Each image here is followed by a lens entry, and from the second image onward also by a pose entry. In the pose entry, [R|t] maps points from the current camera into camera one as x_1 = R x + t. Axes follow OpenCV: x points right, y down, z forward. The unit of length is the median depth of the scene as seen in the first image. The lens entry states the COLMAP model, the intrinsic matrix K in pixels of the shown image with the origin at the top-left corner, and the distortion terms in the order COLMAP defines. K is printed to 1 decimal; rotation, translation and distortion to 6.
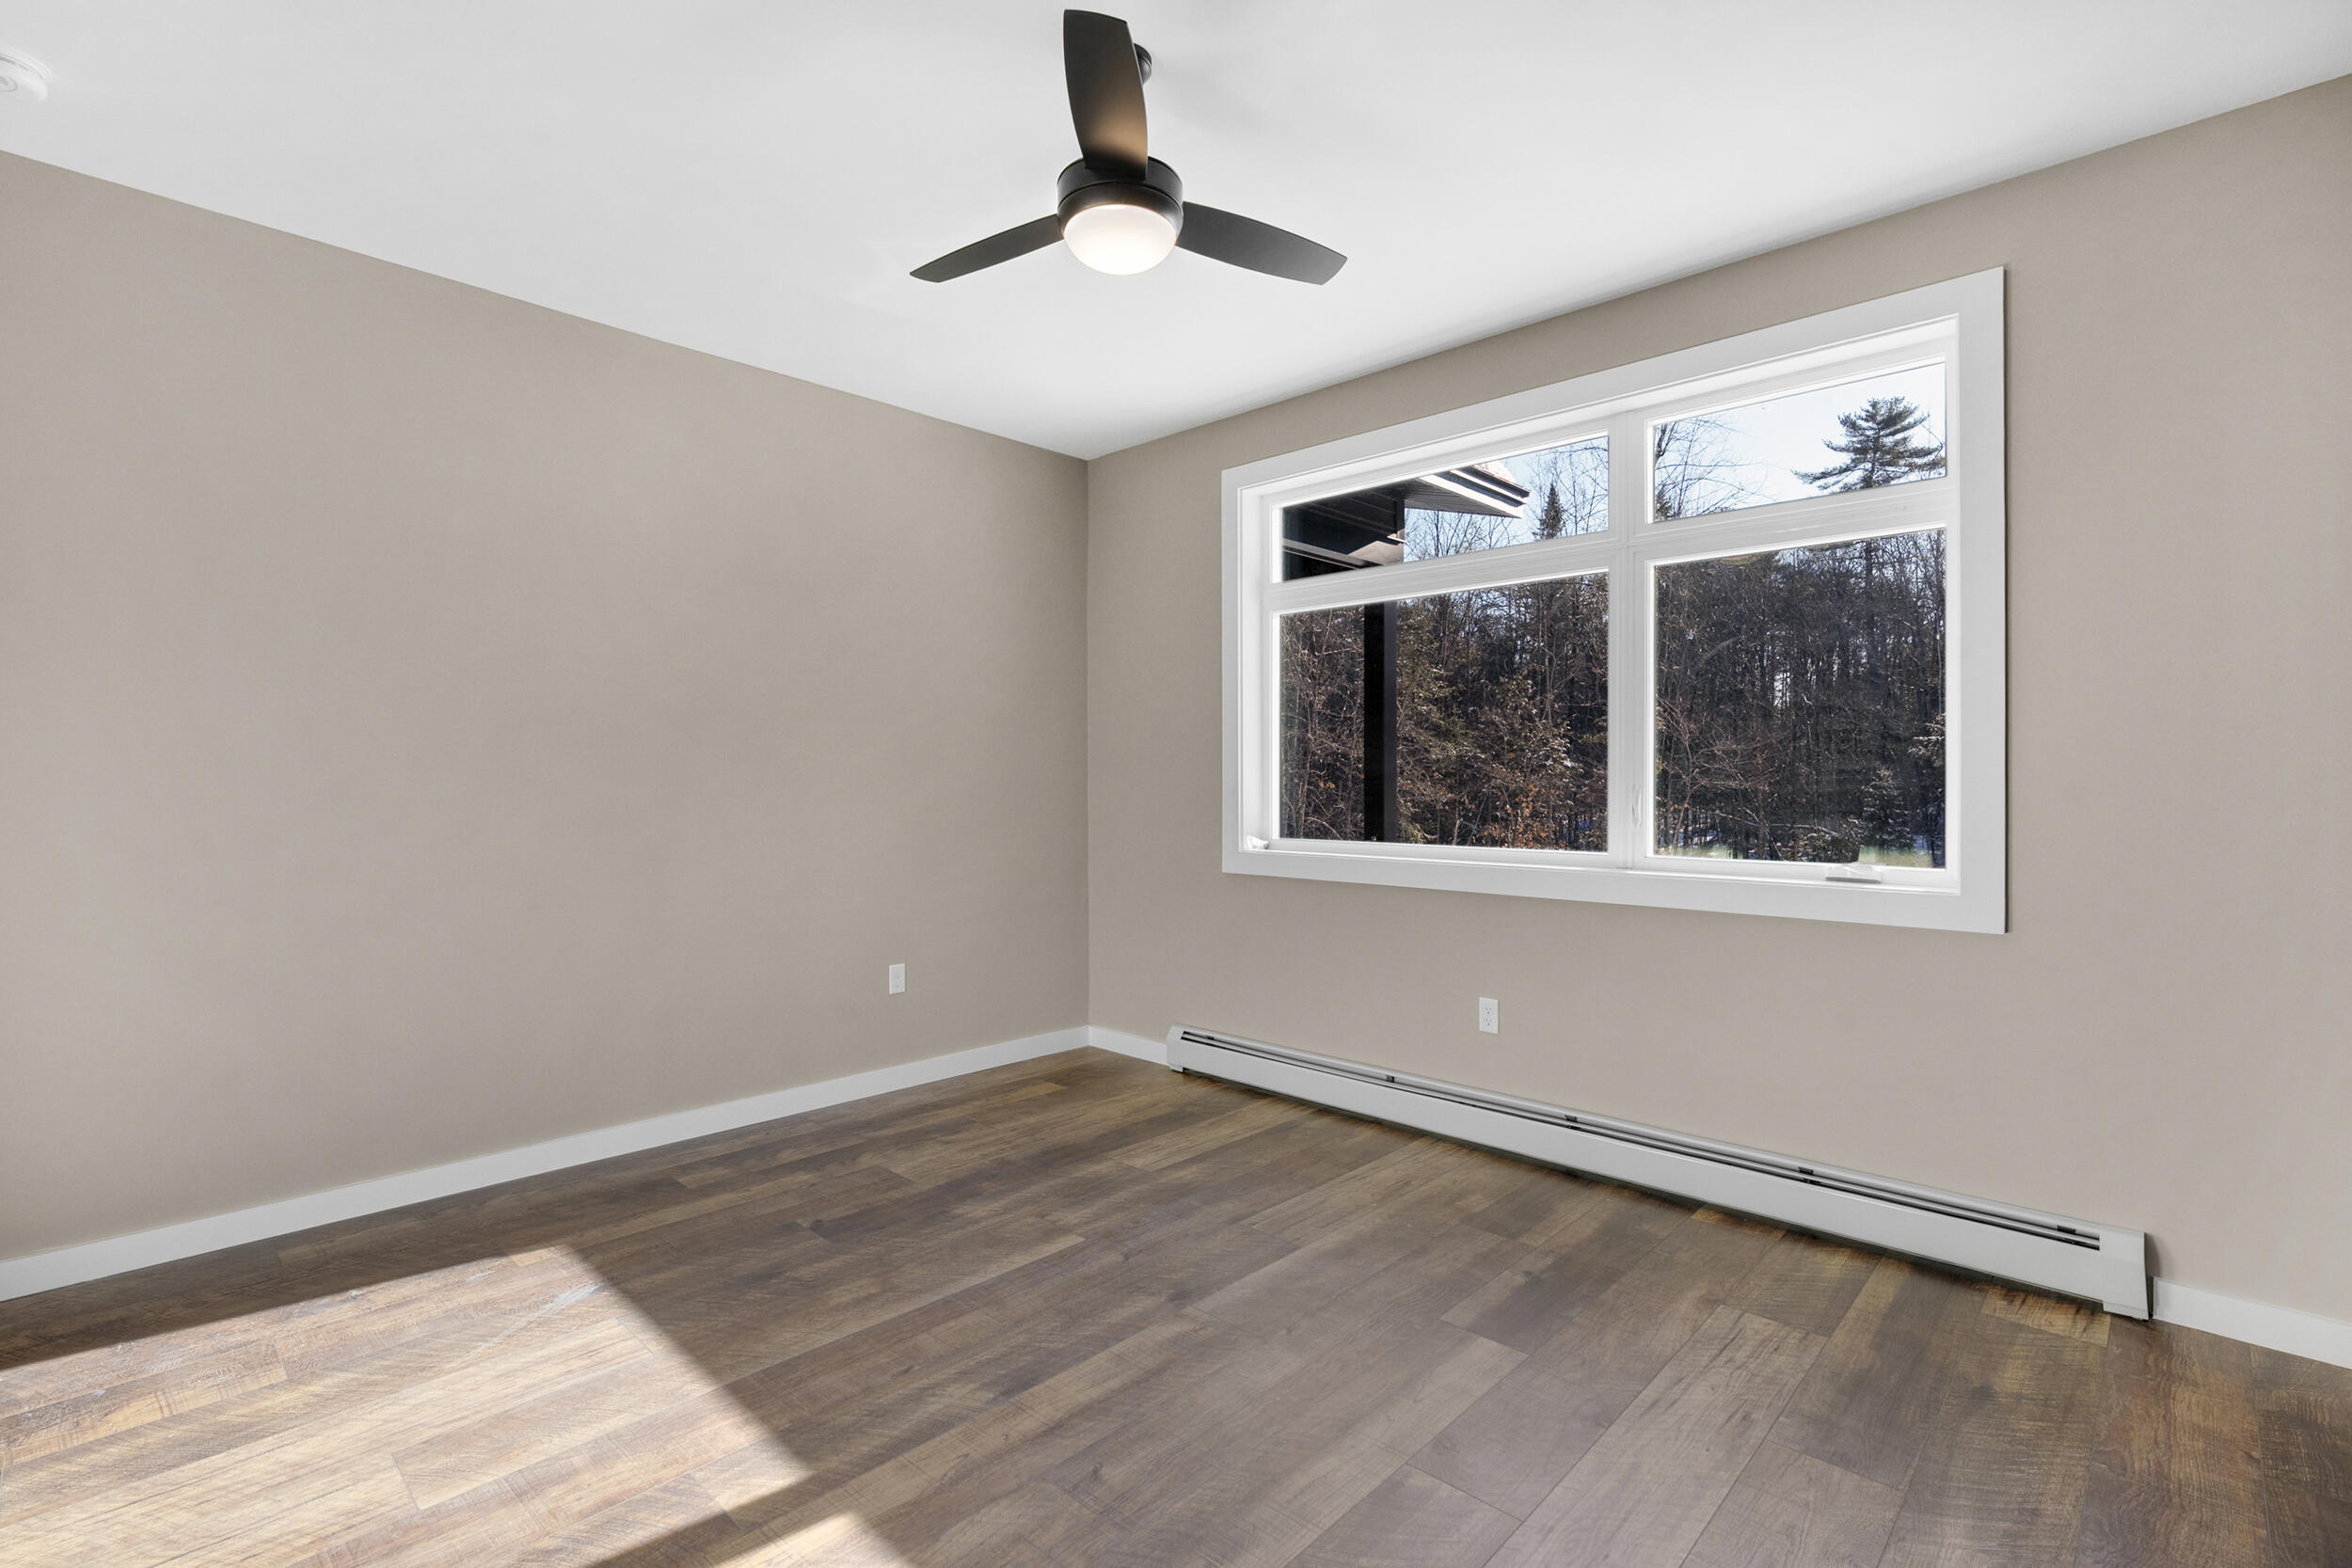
lens RADIAL K [[1118.9, 0, 1233.1], [0, 1118.9, 781.5], [0, 0, 1]] dist [-0.000453, 0.000898]
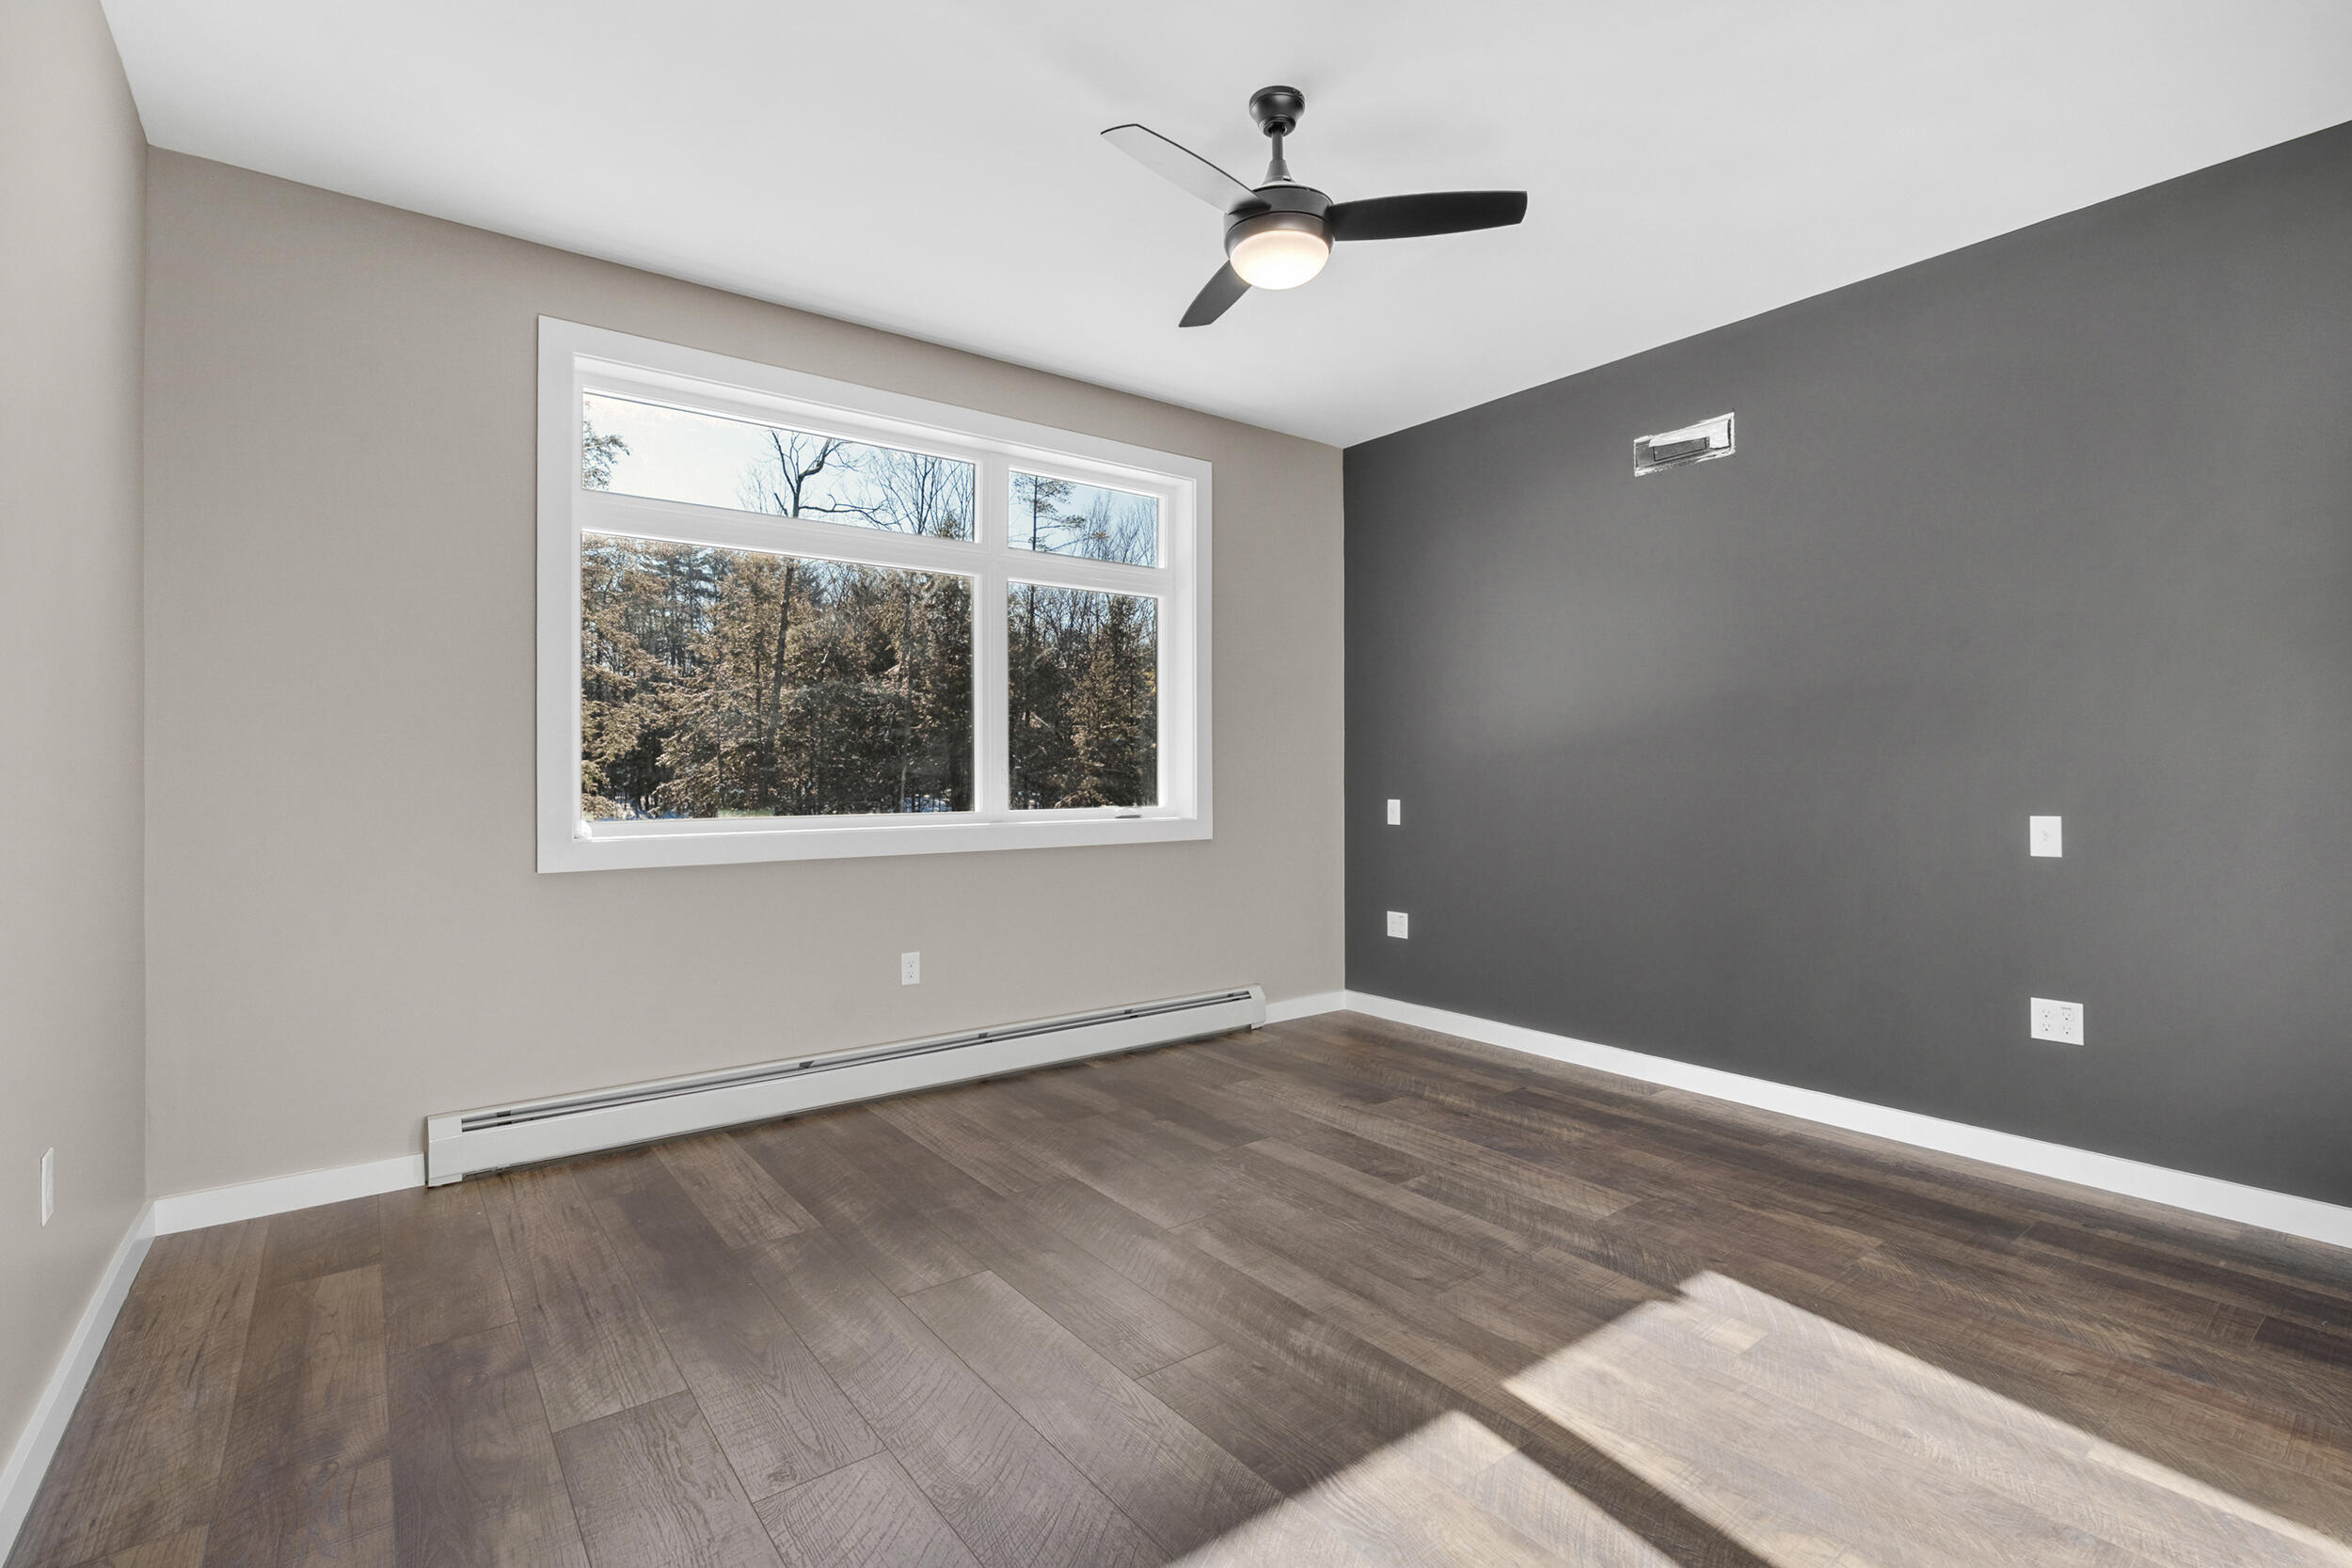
lens RADIAL K [[1069.4, 0, 1167.8], [0, 1069.4, 774.5], [0, 0, 1]] dist [-0.012694, 0.004848]
pose [[0.165760, -0.002232, 0.986164, -0.827003], [0.009615, 0.999954, 0.000647, 0.027783], [-0.986119, 0.009375, 0.165774, 0.657282]]
